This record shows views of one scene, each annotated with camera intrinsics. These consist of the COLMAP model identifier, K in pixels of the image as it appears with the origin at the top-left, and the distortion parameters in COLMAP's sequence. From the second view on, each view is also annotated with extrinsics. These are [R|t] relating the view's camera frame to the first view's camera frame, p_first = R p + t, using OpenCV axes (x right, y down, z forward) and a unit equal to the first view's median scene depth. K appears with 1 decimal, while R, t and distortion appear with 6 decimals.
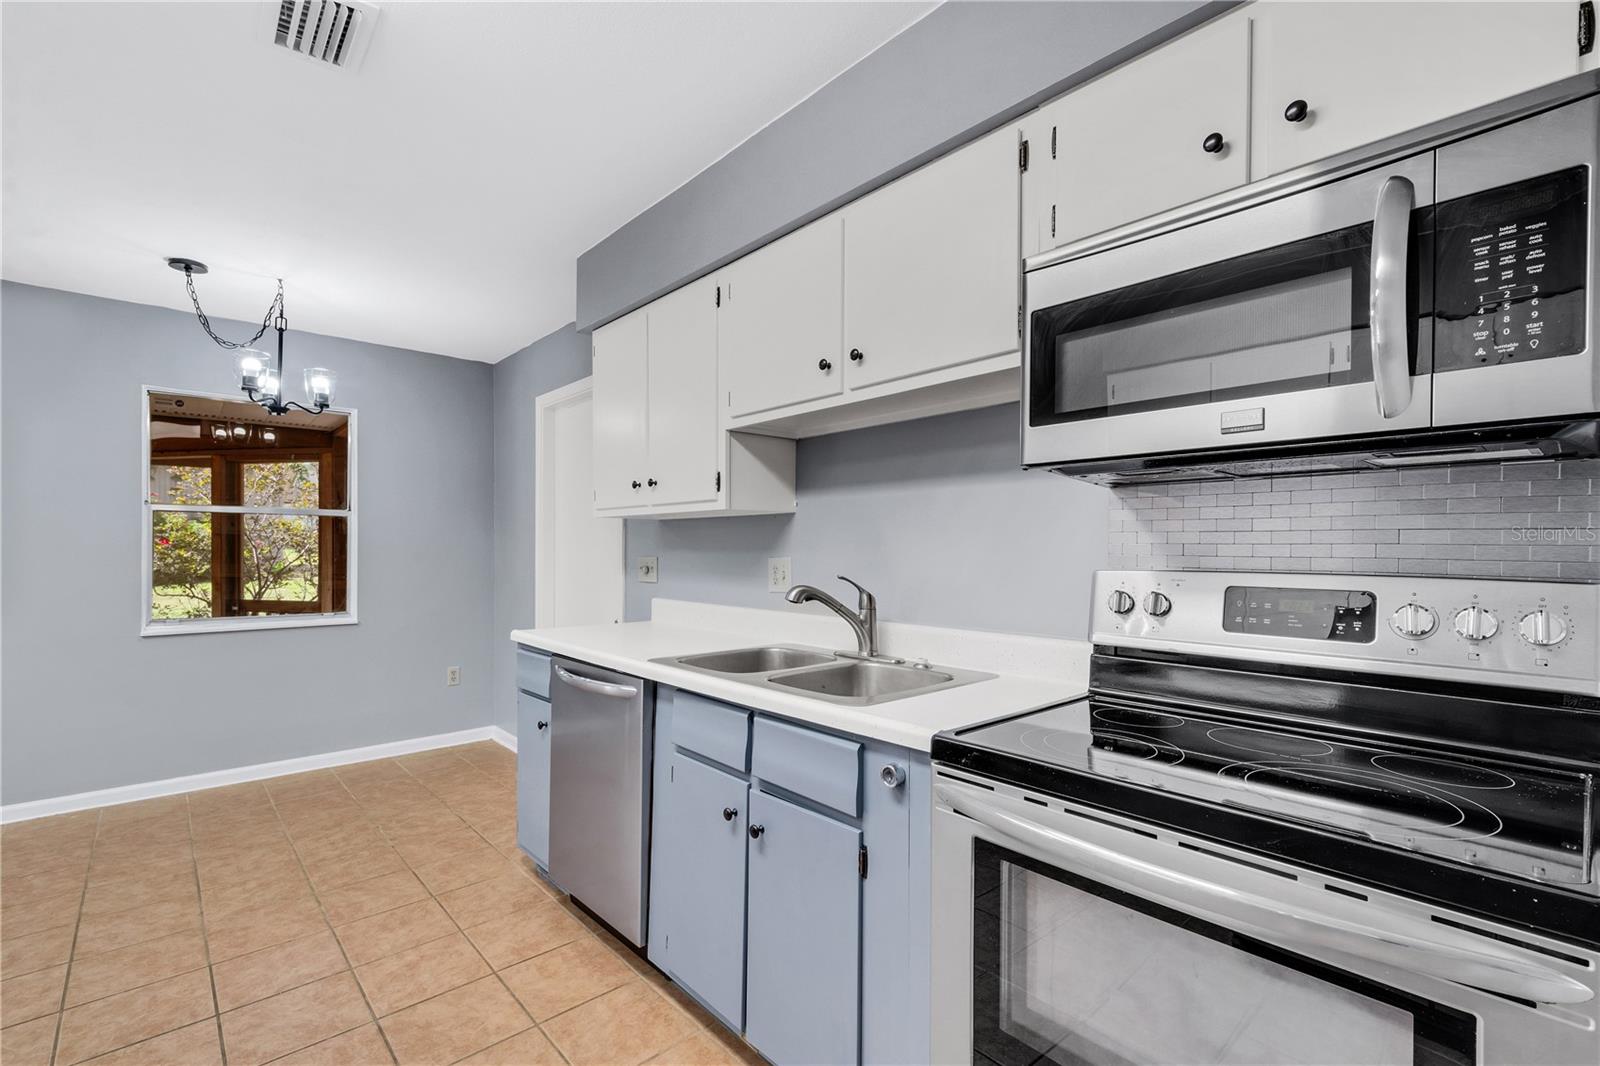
lens RADIAL K [[701.9, 0, 795.4], [0, 701.9, 549.5], [0, 0, 1]] dist [0.001234, -0.000024]
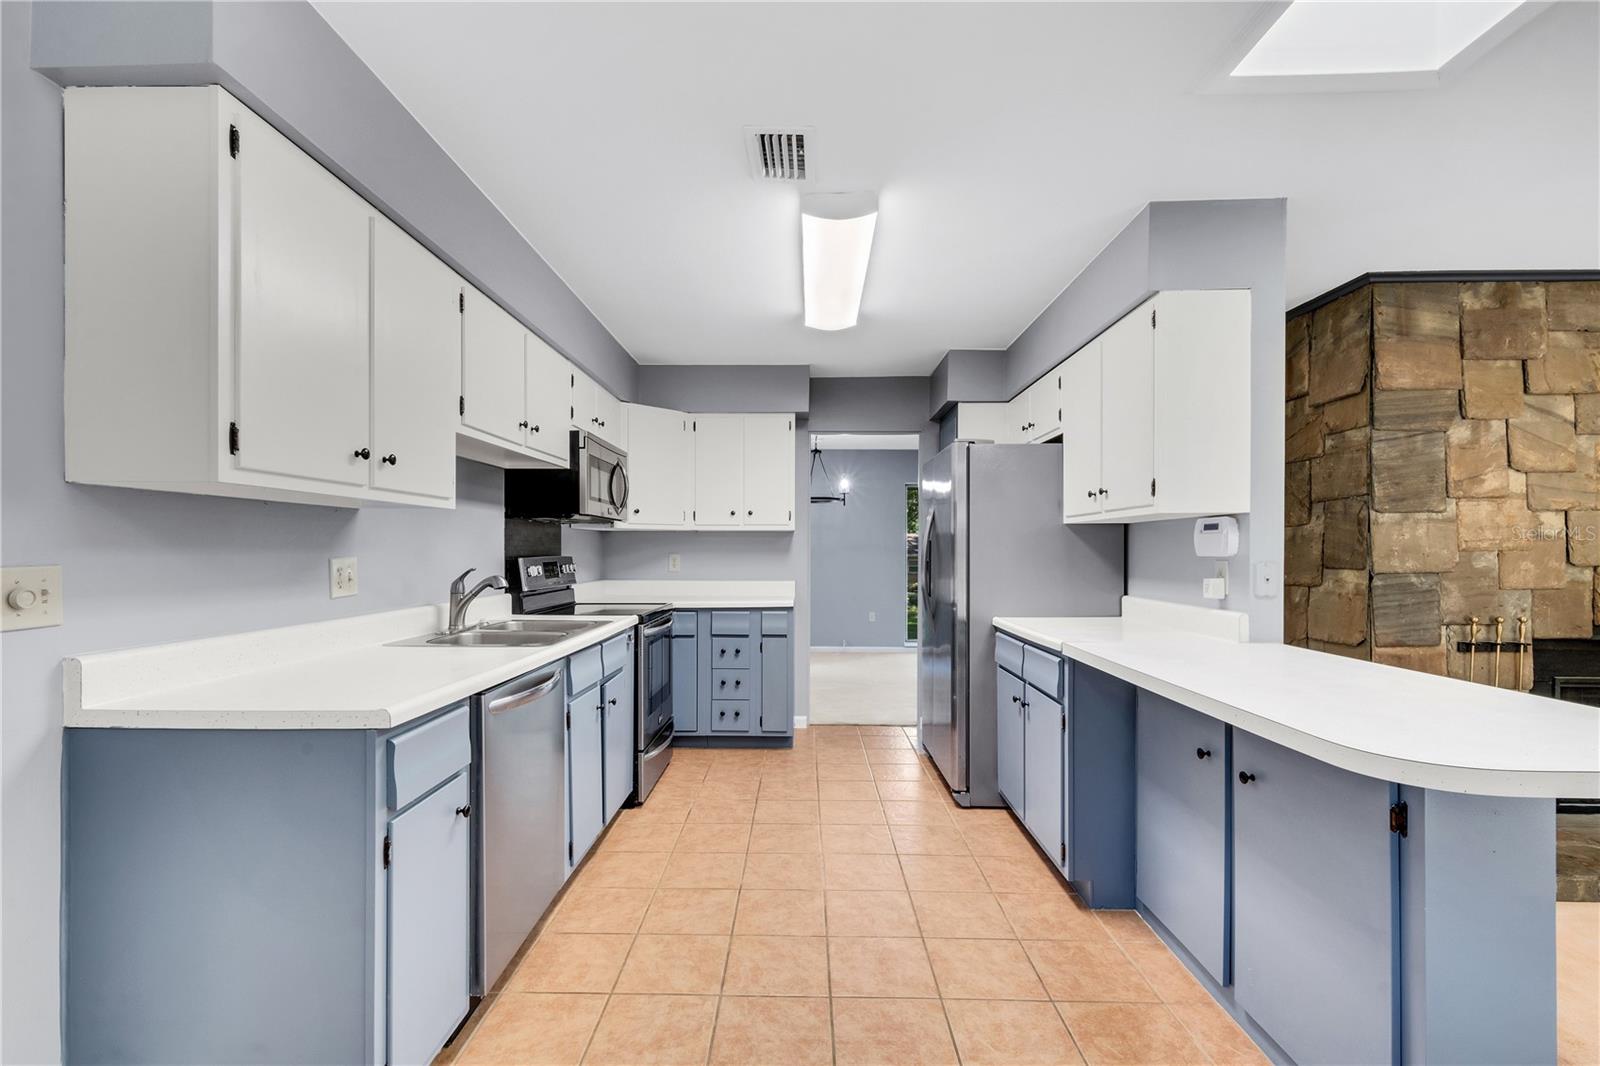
lens RADIAL K [[701.9, 0, 795.4], [0, 701.9, 549.5], [0, 0, 1]] dist [0.001234, -0.000024]
pose [[-0.727030, -0.005106, 0.686586, -1.364111], [-0.002289, 0.999985, 0.005013, -0.003466], [-0.686602, 0.002073, -0.727031, 1.646660]]
